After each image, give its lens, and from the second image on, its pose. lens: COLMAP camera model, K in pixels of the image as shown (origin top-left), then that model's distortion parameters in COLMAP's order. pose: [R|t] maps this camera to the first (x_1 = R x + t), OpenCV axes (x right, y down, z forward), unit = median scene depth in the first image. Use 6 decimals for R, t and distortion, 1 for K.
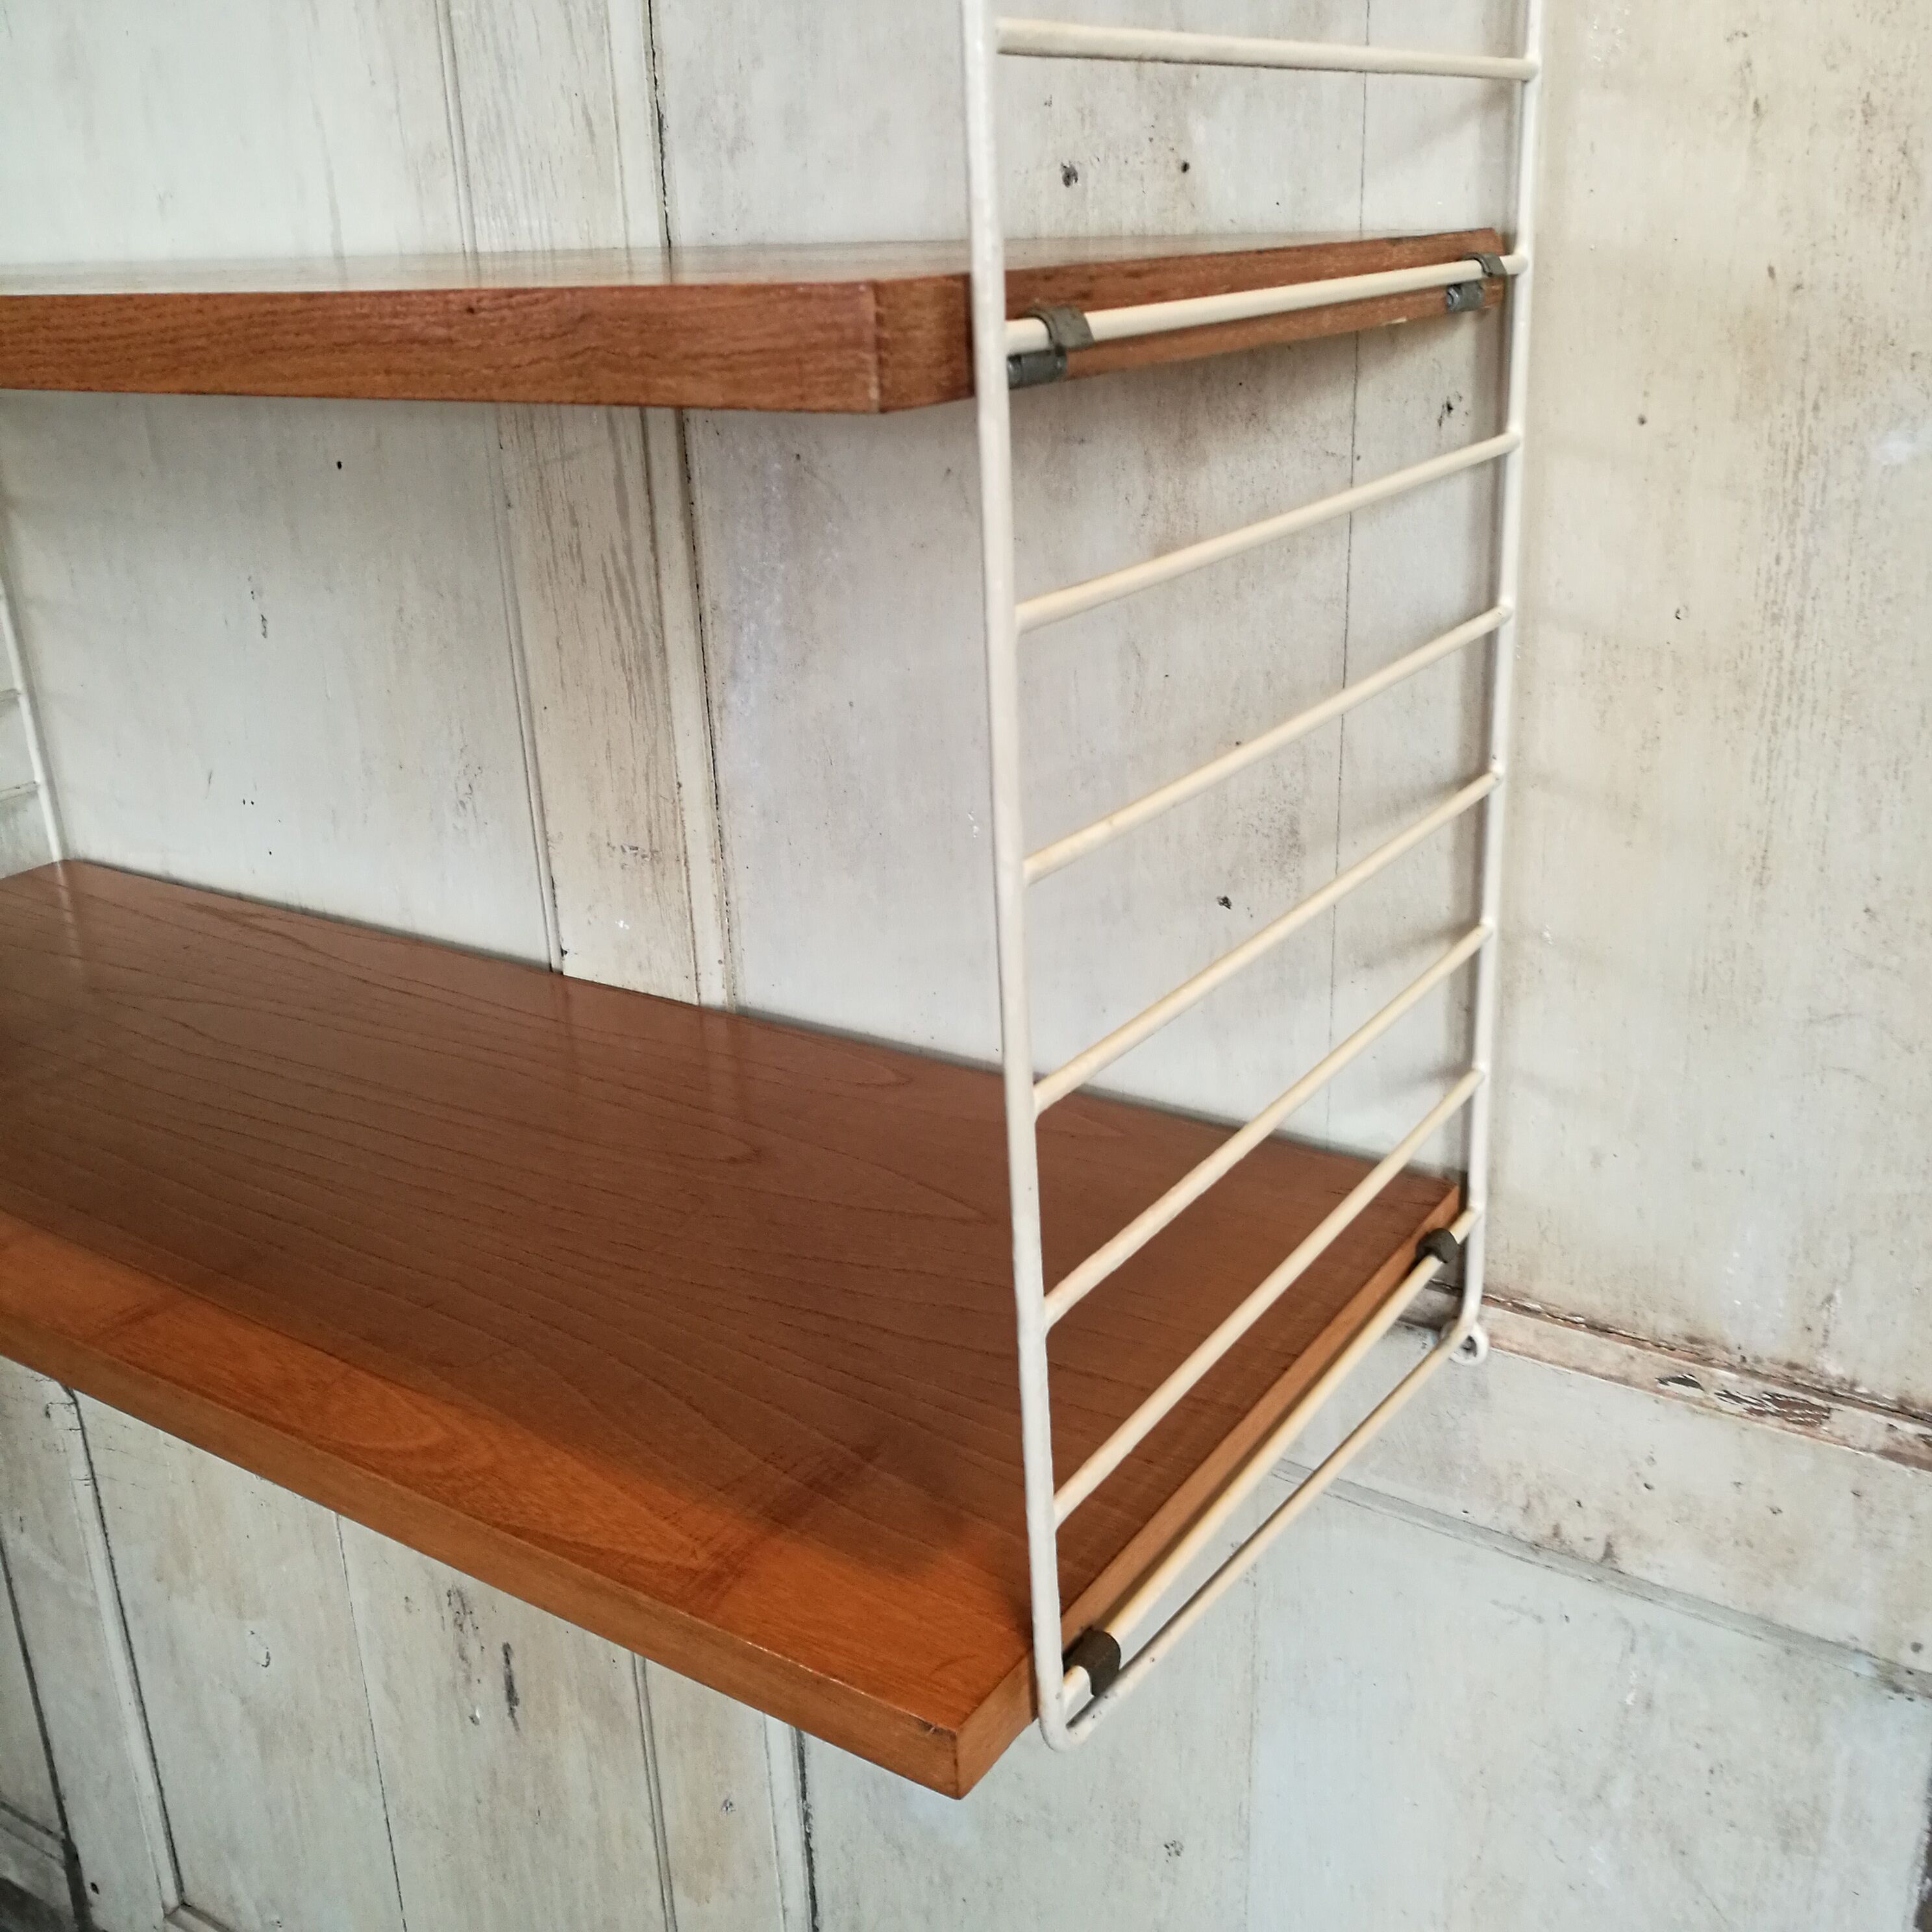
lens RADIAL K [[2013.8, 0, 963.9], [0, 2013.8, 973.5], [0, 0, 1]] dist [-0.008548, 0.000000]
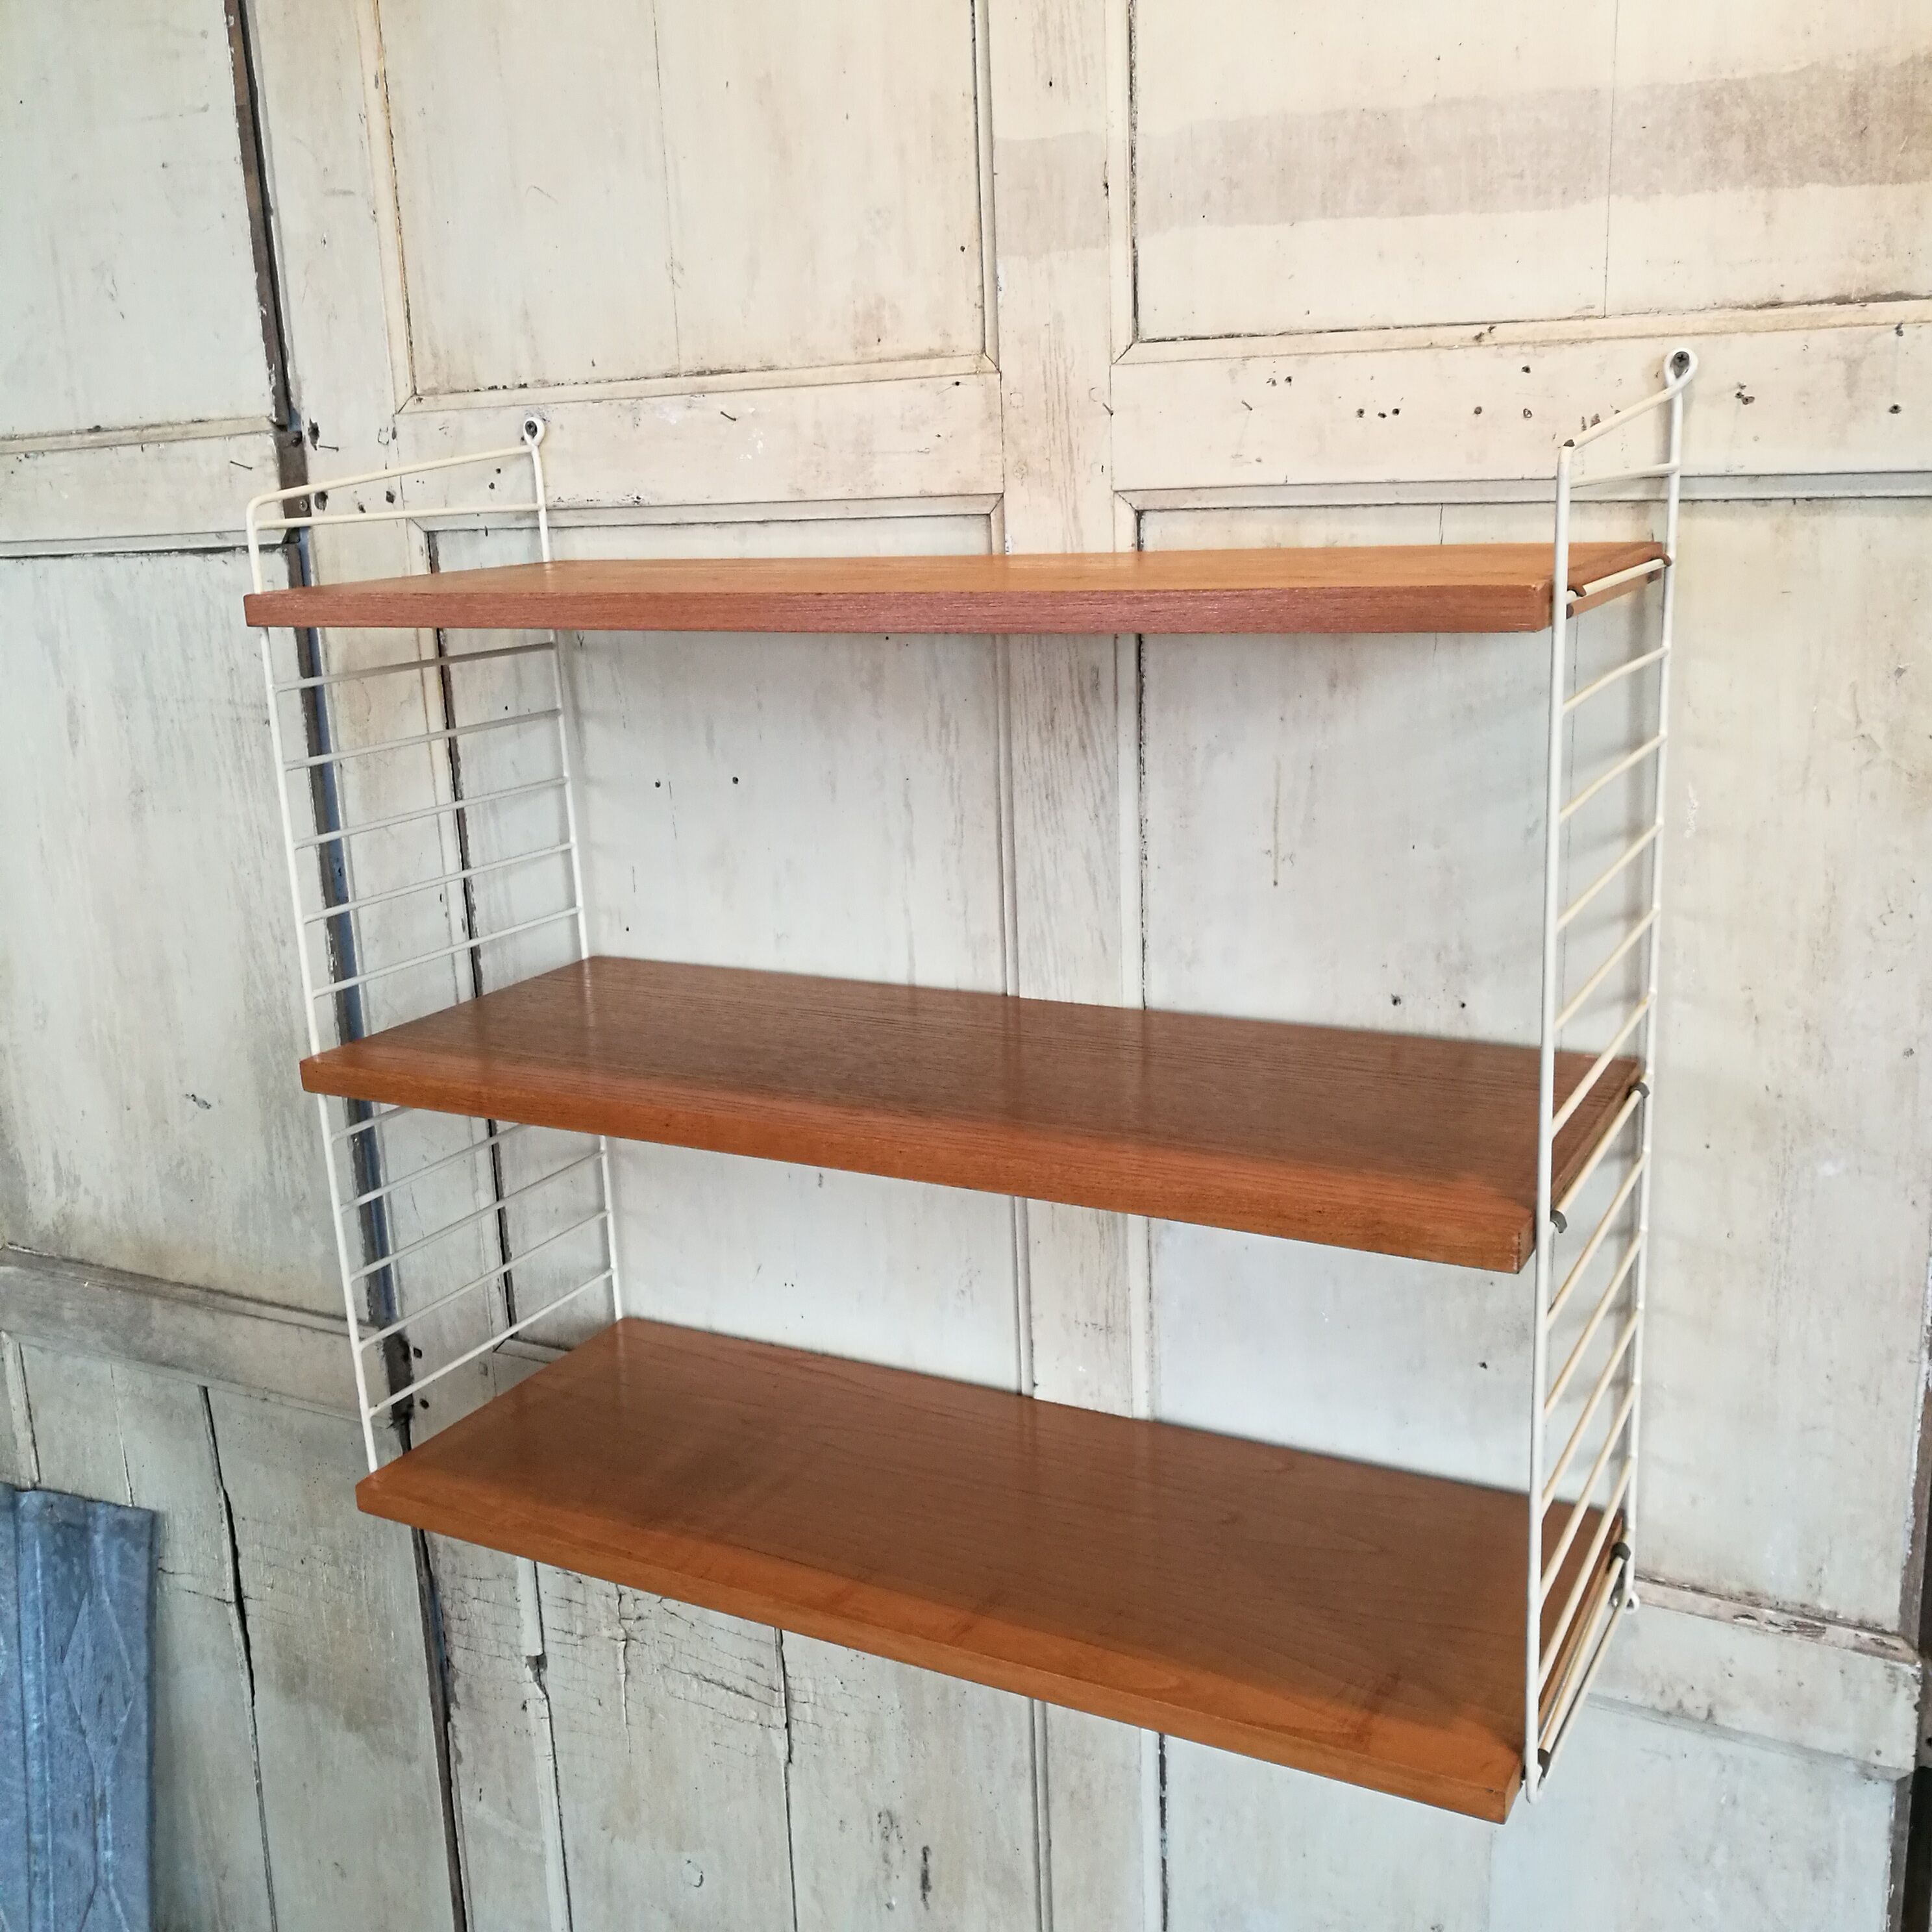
lens RADIAL K [[2013.8, 0, 963.1], [0, 2013.8, 970.0], [0, 0, 1]] dist [-0.008548, 0.000000]
pose [[0.995580, -0.025249, 0.090456, -0.501139], [0.036518, 0.991461, -0.125184, -0.179968], [-0.086523, 0.127934, 0.988001, -0.832921]]
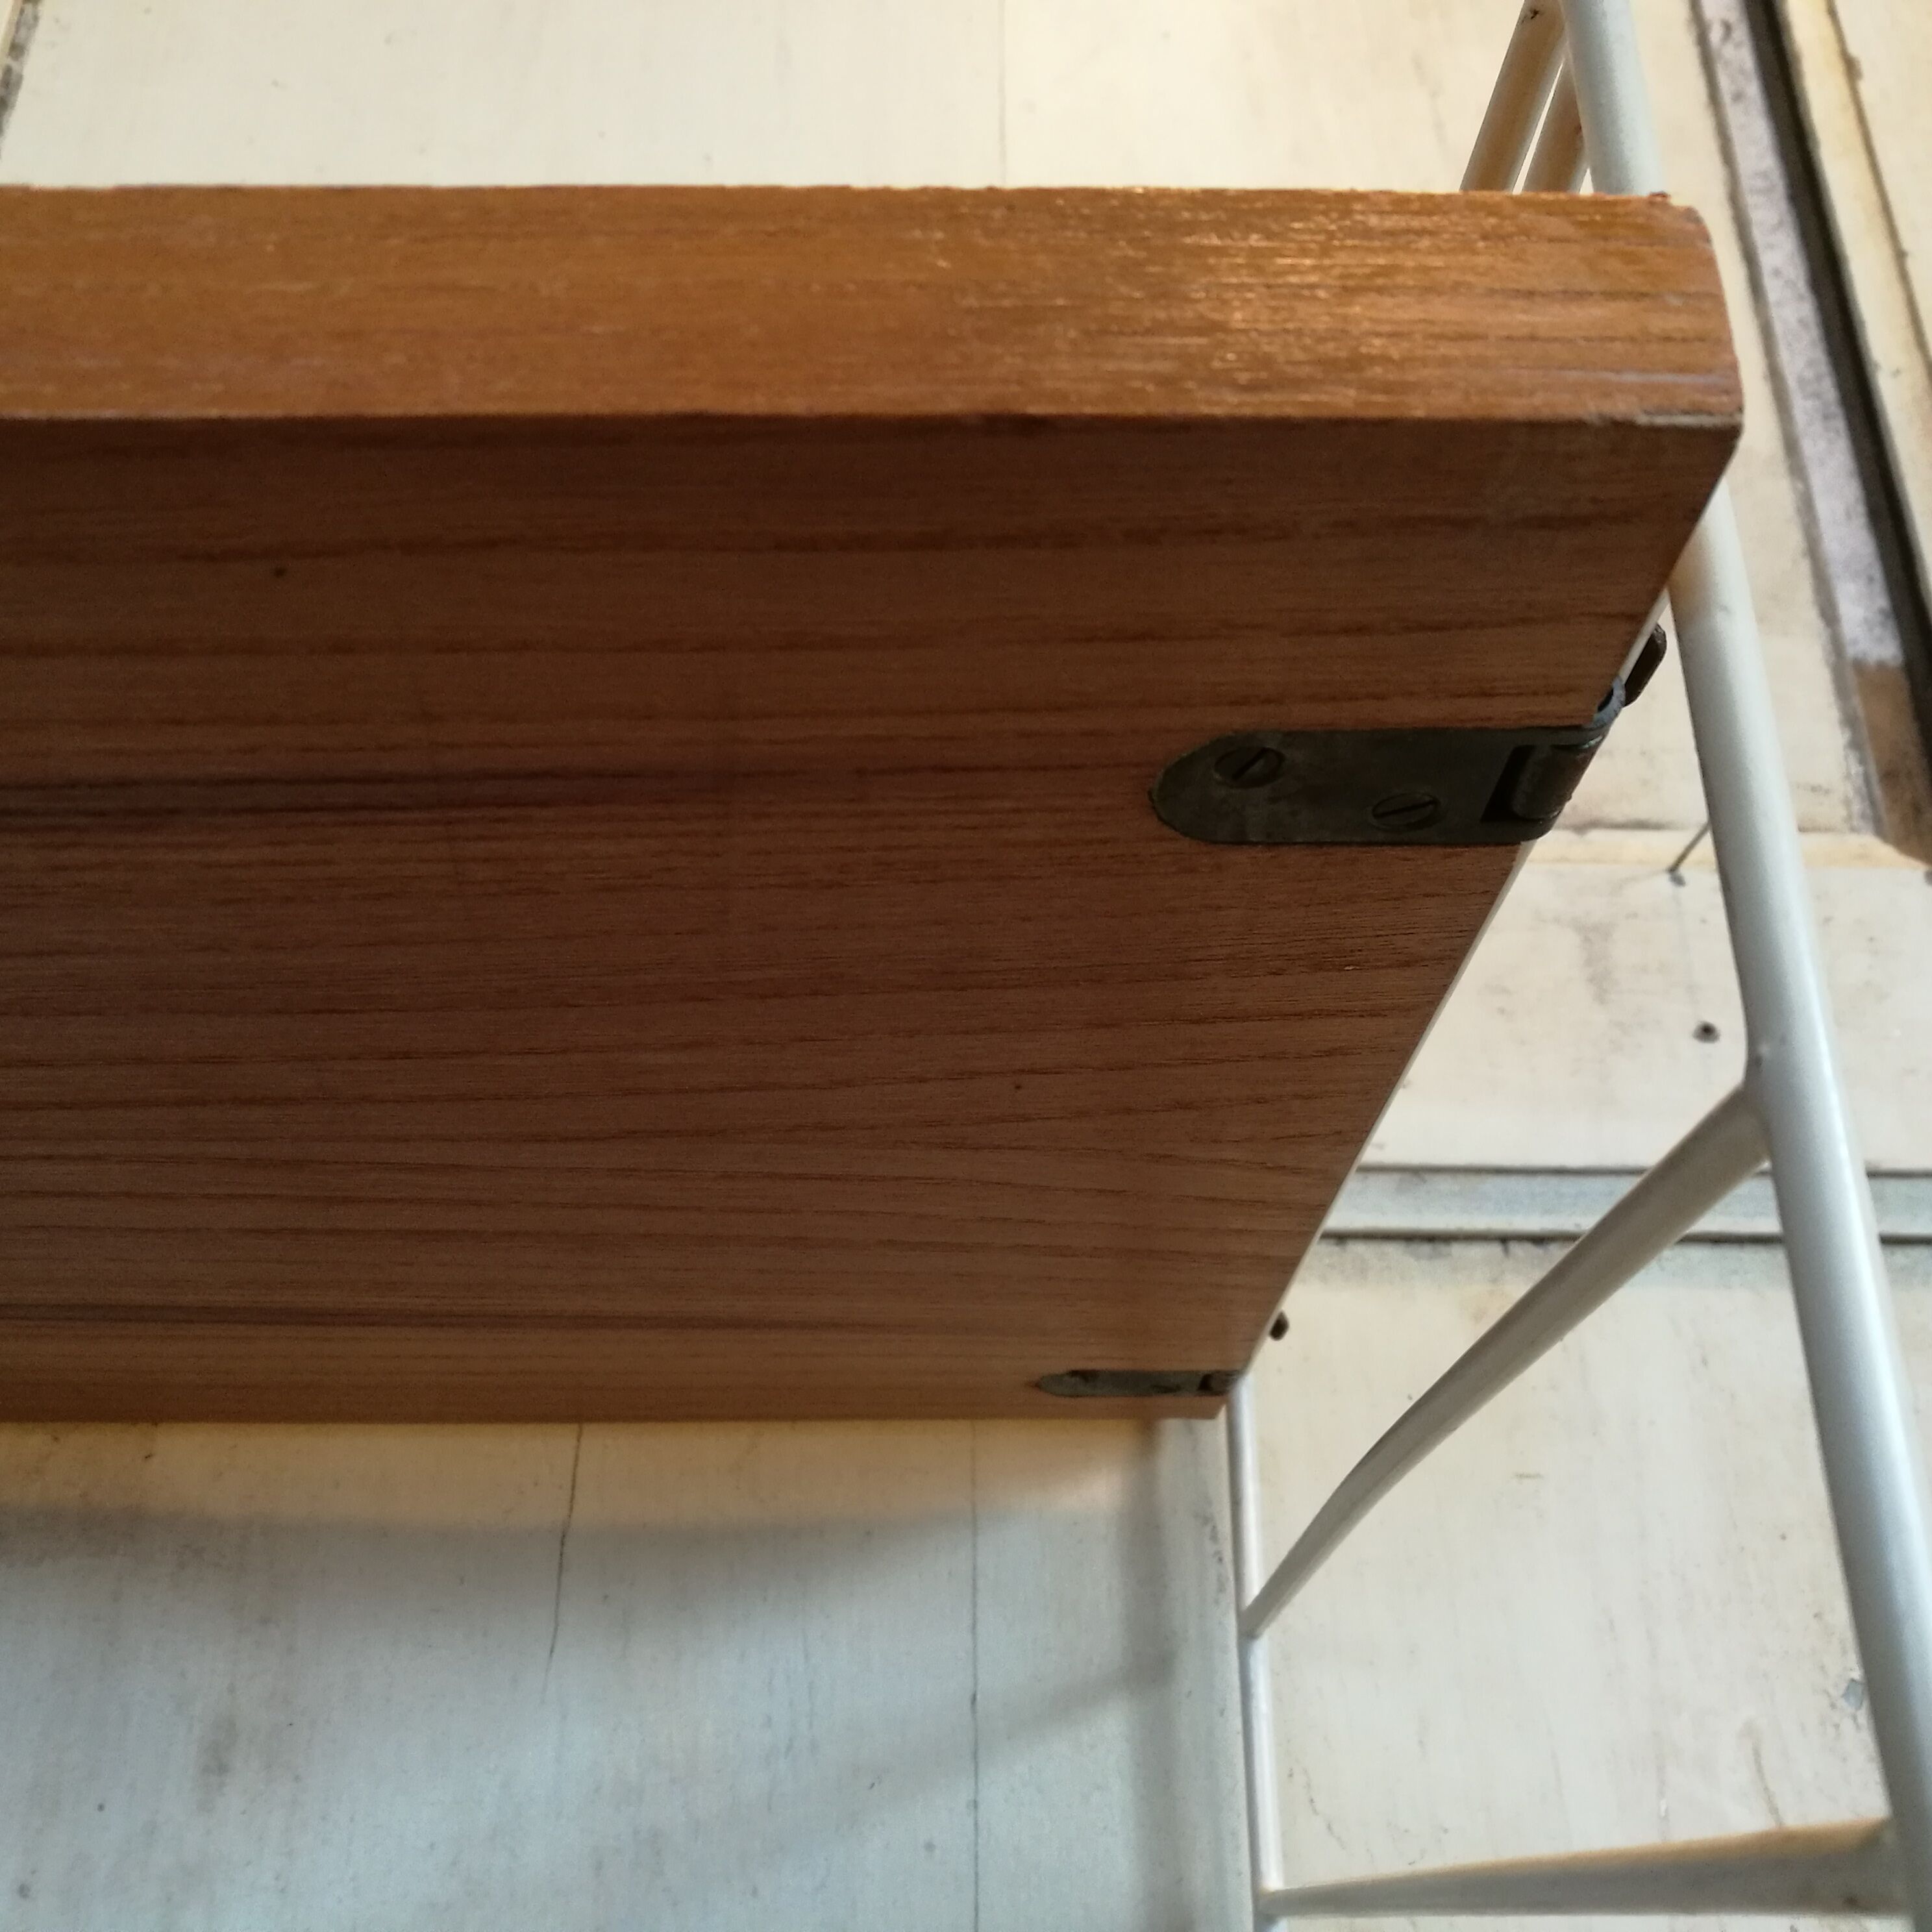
lens RADIAL K [[2013.8, 0, 957.4], [0, 2013.8, 972.6], [0, 0, 1]] dist [-0.008548, 0.000000]
pose [[0.822840, 0.269642, 0.500227, -0.177893], [0.178188, 0.713441, -0.677681, -0.384206], [-0.539614, 0.646757, 0.539001, 0.307142]]
